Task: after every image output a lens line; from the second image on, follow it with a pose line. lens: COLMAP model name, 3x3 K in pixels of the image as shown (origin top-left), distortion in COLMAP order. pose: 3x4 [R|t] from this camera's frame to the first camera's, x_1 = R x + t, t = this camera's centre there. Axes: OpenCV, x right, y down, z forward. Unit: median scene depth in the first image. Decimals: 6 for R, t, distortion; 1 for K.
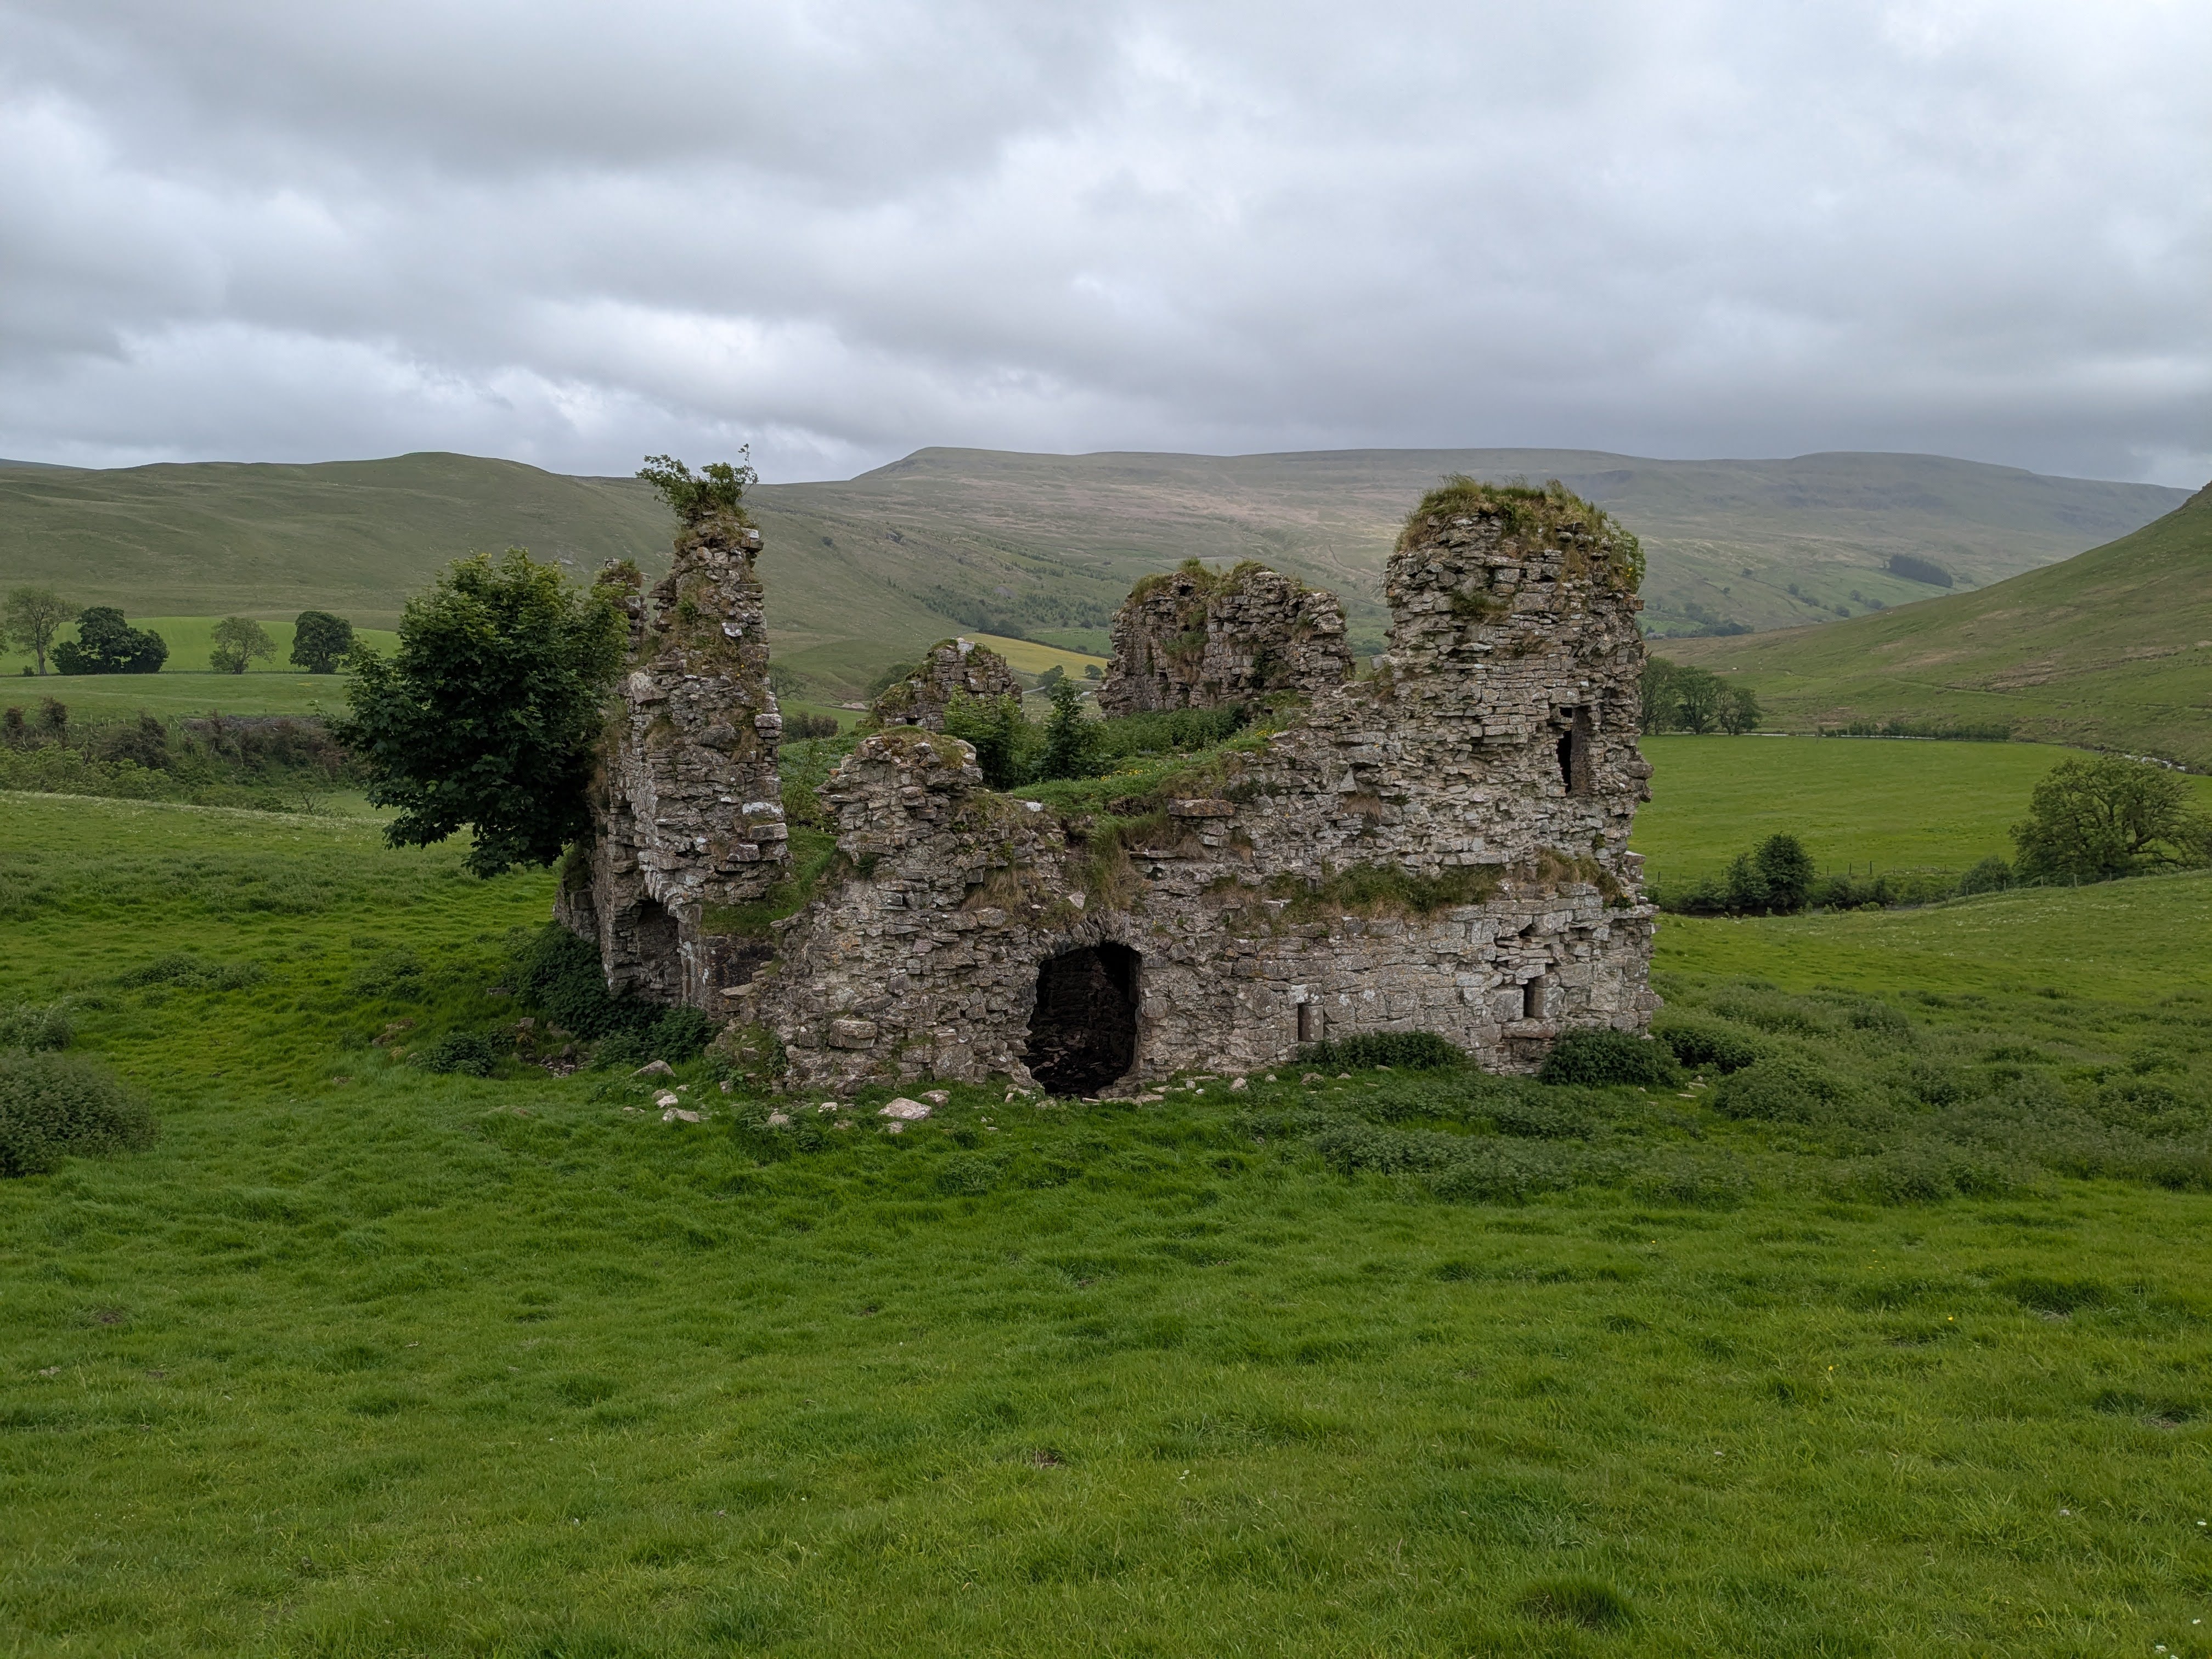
lens RADIAL K [[1724.7, 0, 1099.0], [0, 1724.7, 822.7], [0, 0, 1]] dist [0.057899, -0.077171]
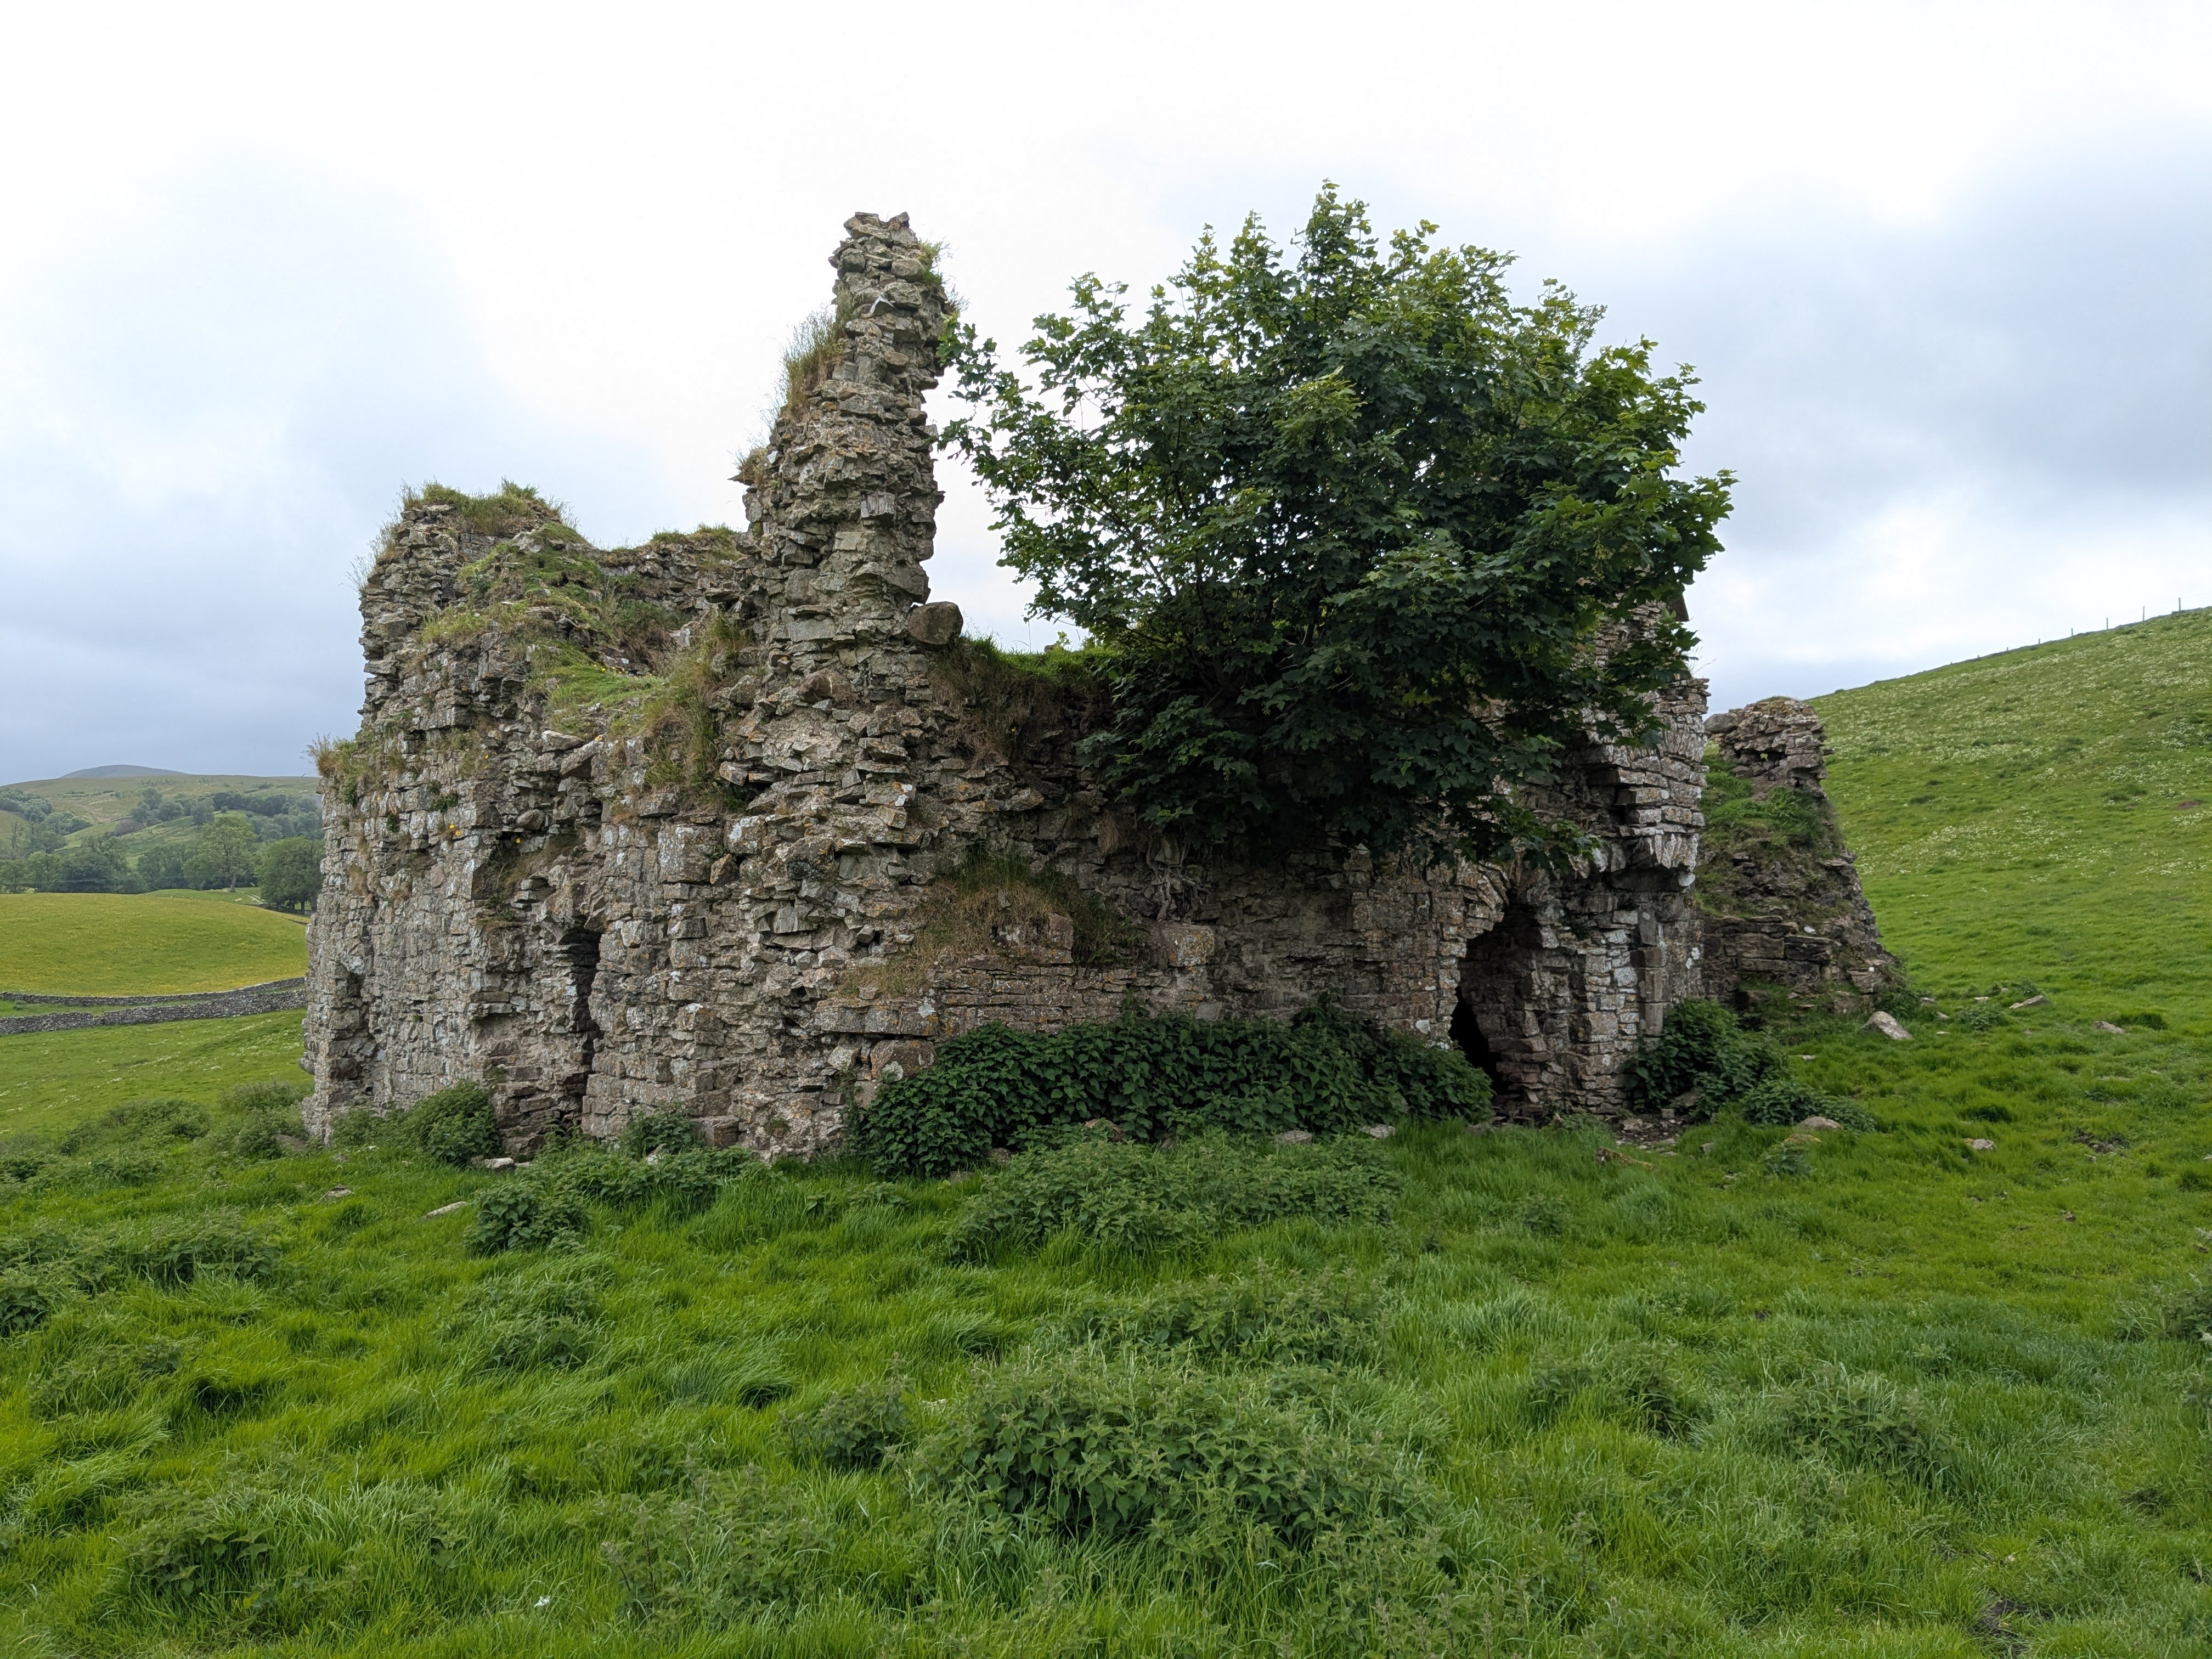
lens RADIAL K [[1724.7, 0, 1103.7], [0, 1724.7, 836.6], [0, 0, 1]] dist [0.057899, -0.077171]
pose [[-0.213936, 0.058170, 0.975114, -1.009915], [0.082860, 0.995708, -0.041219, 0.042486], [-0.973327, 0.071980, -0.217838, 1.487012]]
